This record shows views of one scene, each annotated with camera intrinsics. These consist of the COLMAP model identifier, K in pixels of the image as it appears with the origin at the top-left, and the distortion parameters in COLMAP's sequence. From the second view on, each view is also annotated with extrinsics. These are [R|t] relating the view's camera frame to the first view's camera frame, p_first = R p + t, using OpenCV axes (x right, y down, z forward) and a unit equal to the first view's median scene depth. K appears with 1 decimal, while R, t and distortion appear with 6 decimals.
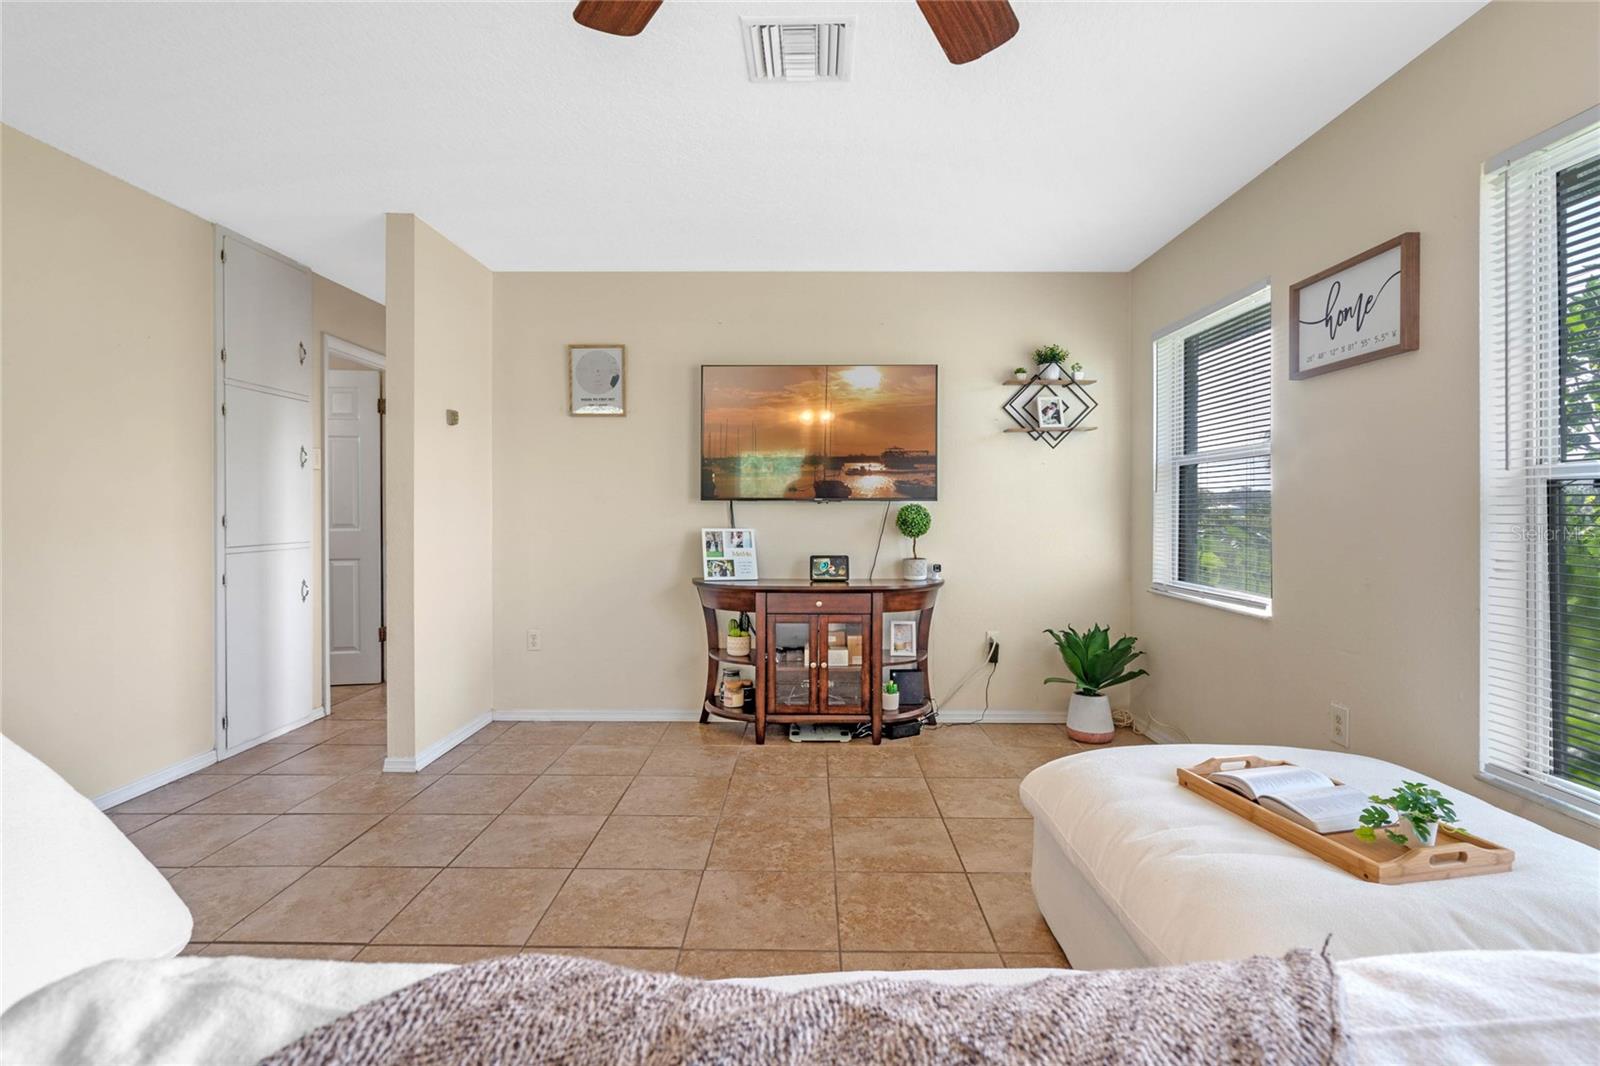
lens RADIAL K [[734.1, 0, 801.1], [0, 734.1, 511.1], [0, 0, 1]] dist [-0.003867, -0.000220]
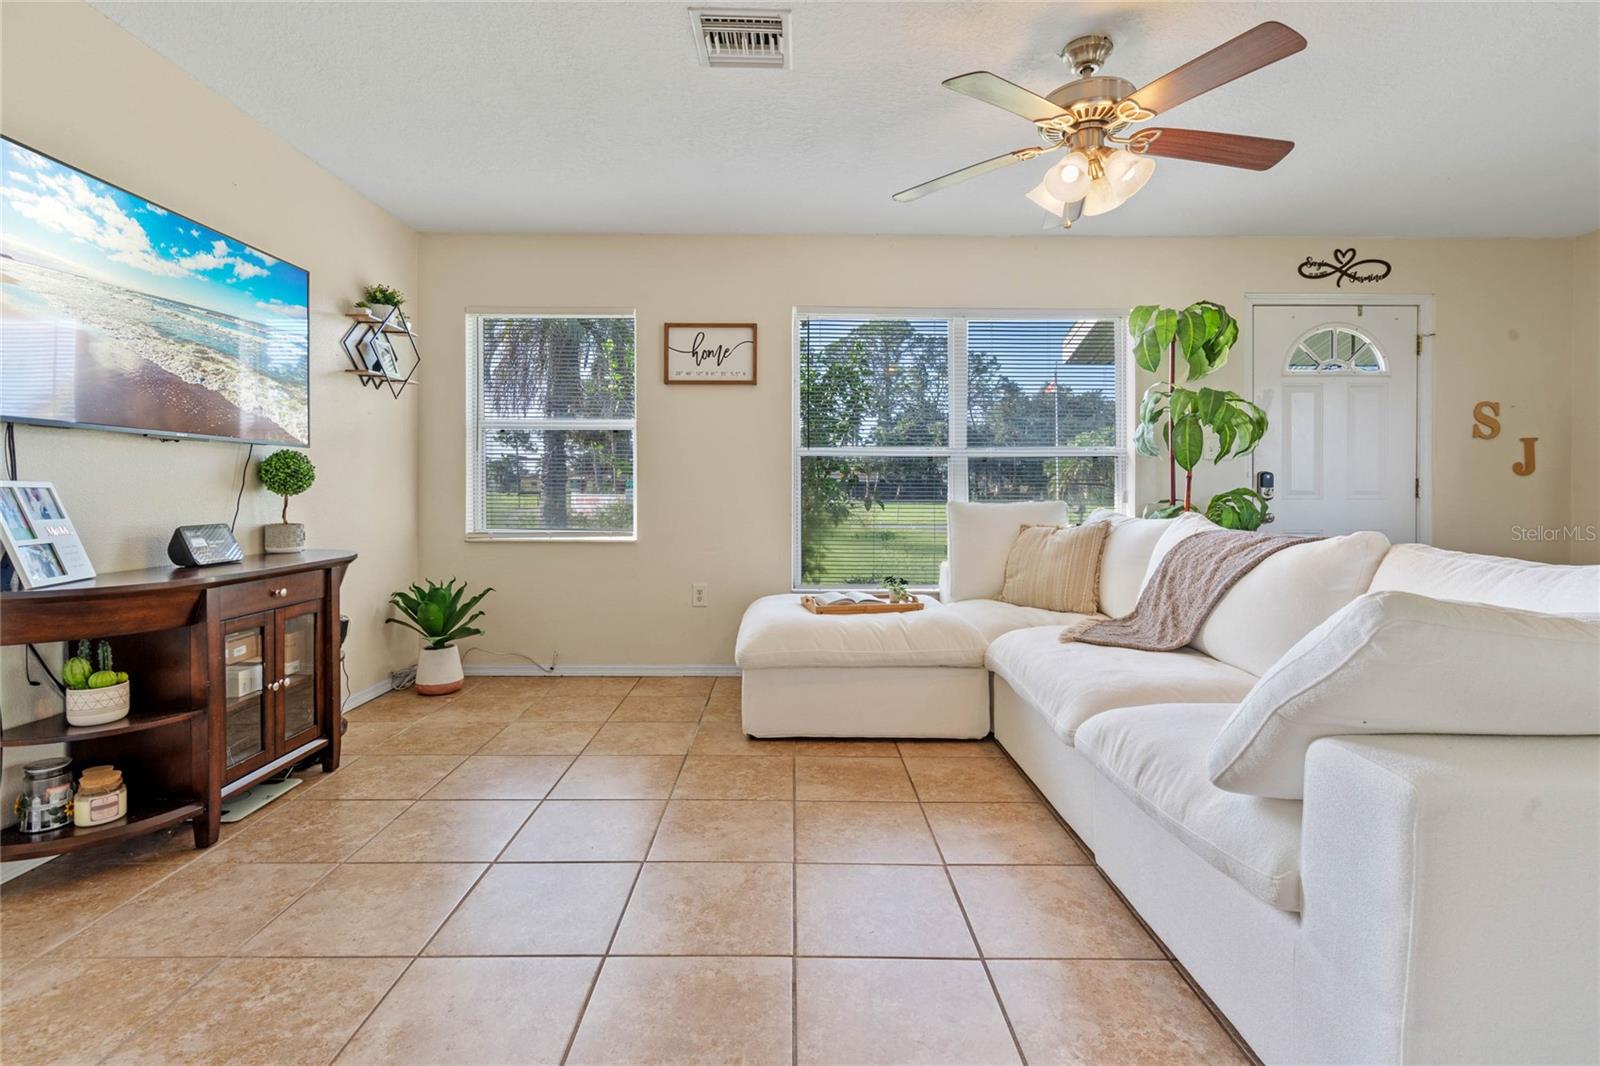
lens RADIAL K [[734.1, 0, 798.1], [0, 734.1, 497.6], [0, 0, 1]] dist [-0.003867, -0.000220]
pose [[-0.014902, -0.012719, 0.999808, -0.618358], [-0.001876, 0.999918, 0.012692, 0.028819], [-0.999887, -0.001687, -0.014925, 0.515829]]
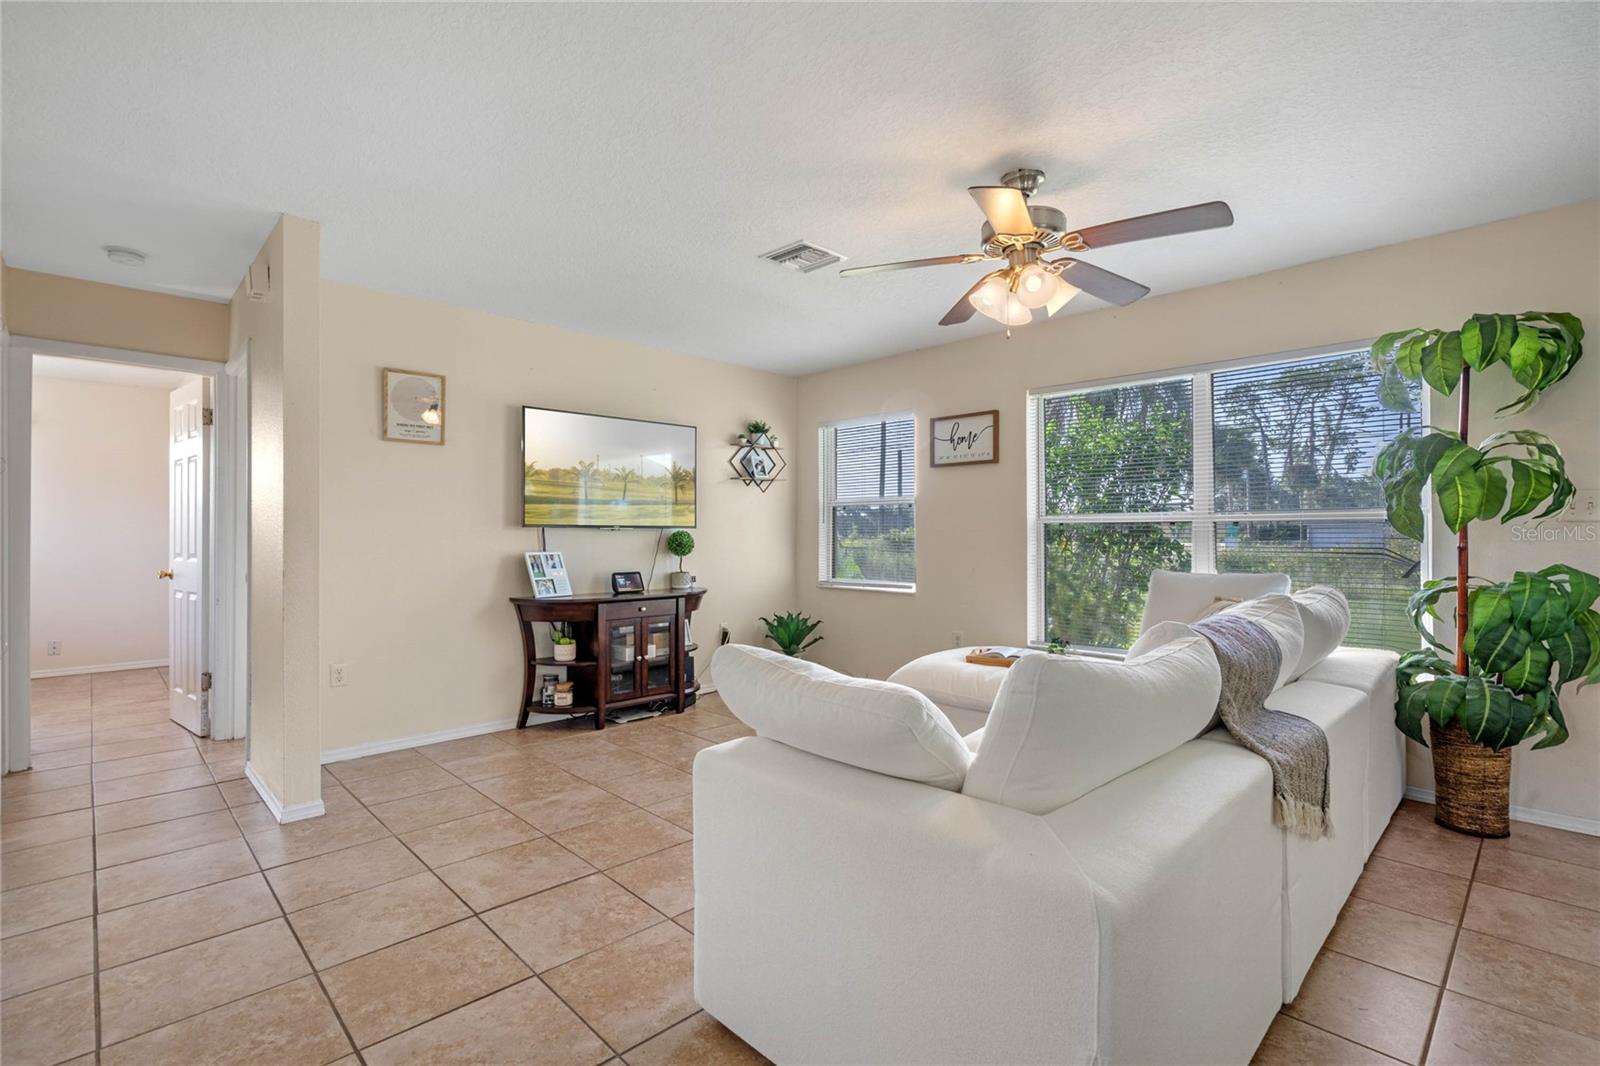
lens RADIAL K [[734.1, 0, 805.3], [0, 734.1, 530.2], [0, 0, 1]] dist [-0.003867, -0.000220]
pose [[0.710249, 0.002190, 0.703947, -0.639501], [0.001663, 0.999987, -0.004789, -0.003981], [-0.703949, 0.004572, 0.710236, -0.093375]]
